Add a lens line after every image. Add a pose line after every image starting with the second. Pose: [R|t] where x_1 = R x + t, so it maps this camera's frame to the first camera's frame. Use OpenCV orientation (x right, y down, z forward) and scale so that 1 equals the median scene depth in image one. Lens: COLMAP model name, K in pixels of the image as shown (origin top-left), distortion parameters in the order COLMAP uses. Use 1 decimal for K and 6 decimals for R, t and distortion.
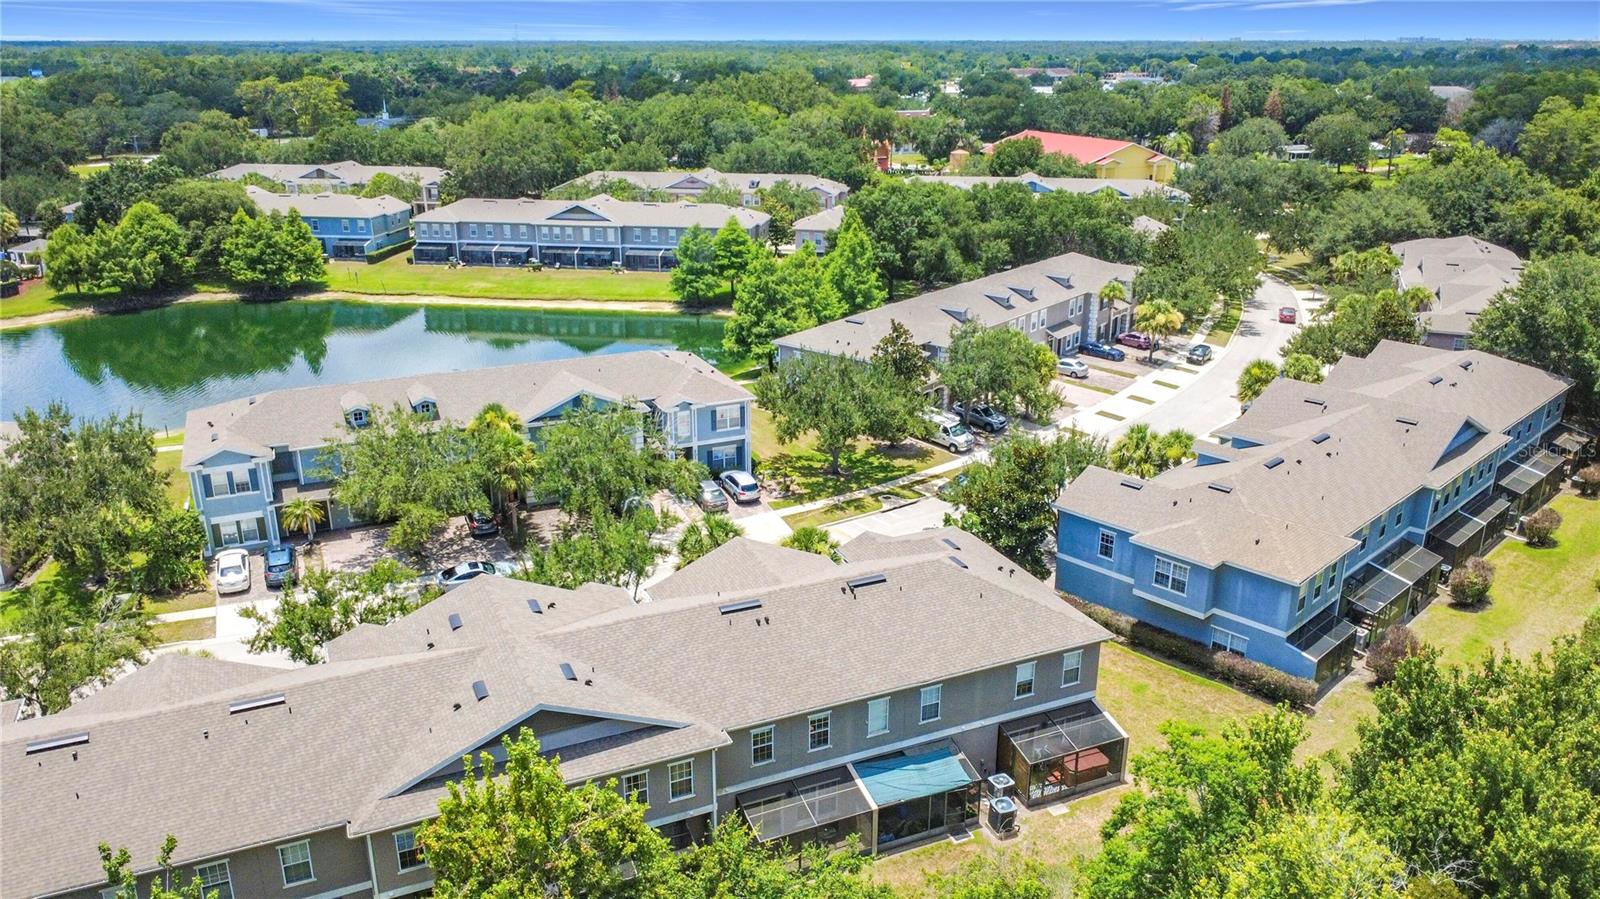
lens RADIAL K [[1175.7, 0, 761.9], [0, 1175.7, 448.8], [0, 0, 1]] dist [-0.000171, 0.000859]
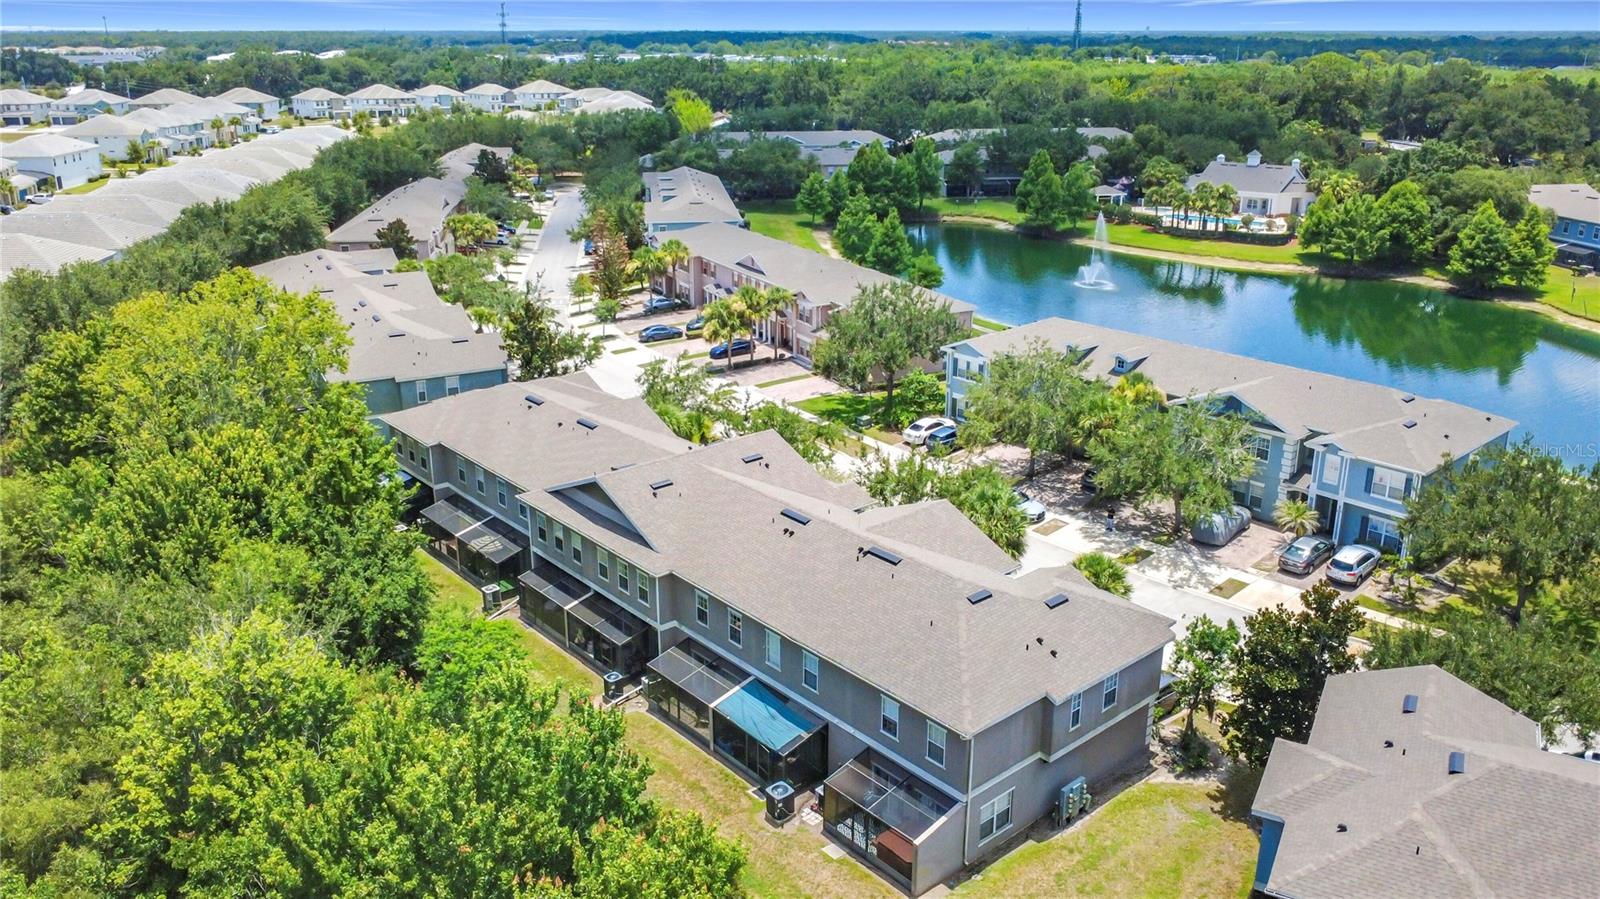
lens RADIAL K [[1172.1, 0, 798.9], [0, 1172.1, 414.4], [0, 0, 1]] dist [0.001461, 0.001043]
pose [[0.307827, 0.297144, -0.903852, 0.358806], [-0.313265, 0.928665, 0.198612, -0.066985], [0.898392, 0.222007, 0.378953, 0.206469]]
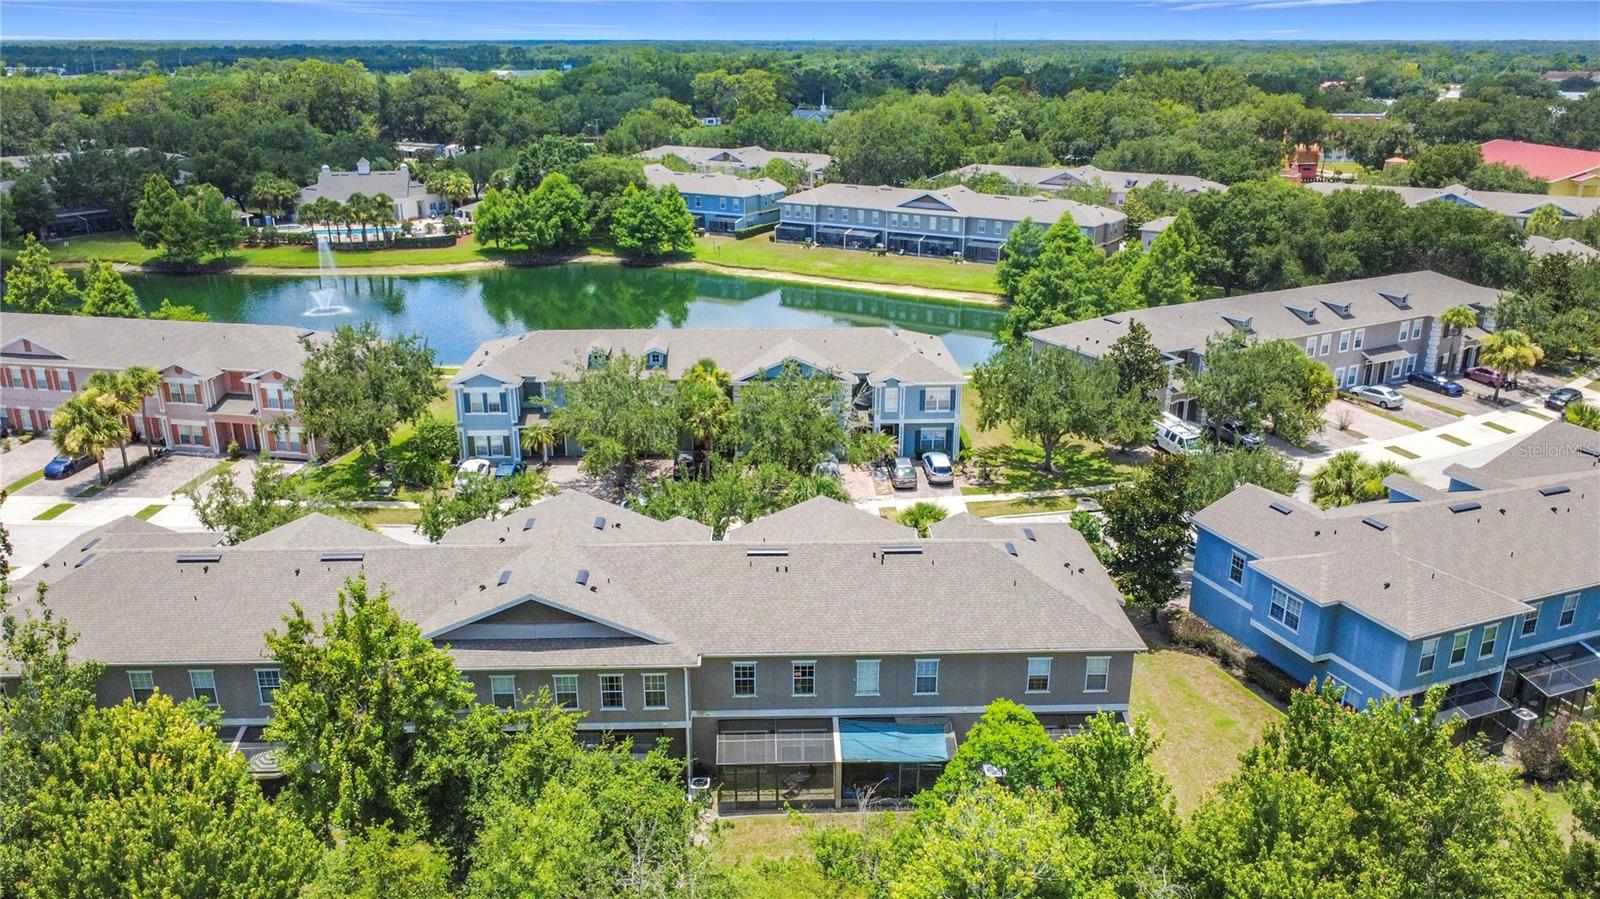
lens RADIAL K [[1175.7, 0, 761.9], [0, 1175.7, 448.8], [0, 0, 1]] dist [-0.000171, 0.000859]
pose [[0.925072, 0.125901, -0.358316, 0.127462], [-0.125770, 0.991774, 0.023775, 0.006633], [0.358362, 0.023072, 0.933298, 0.003674]]
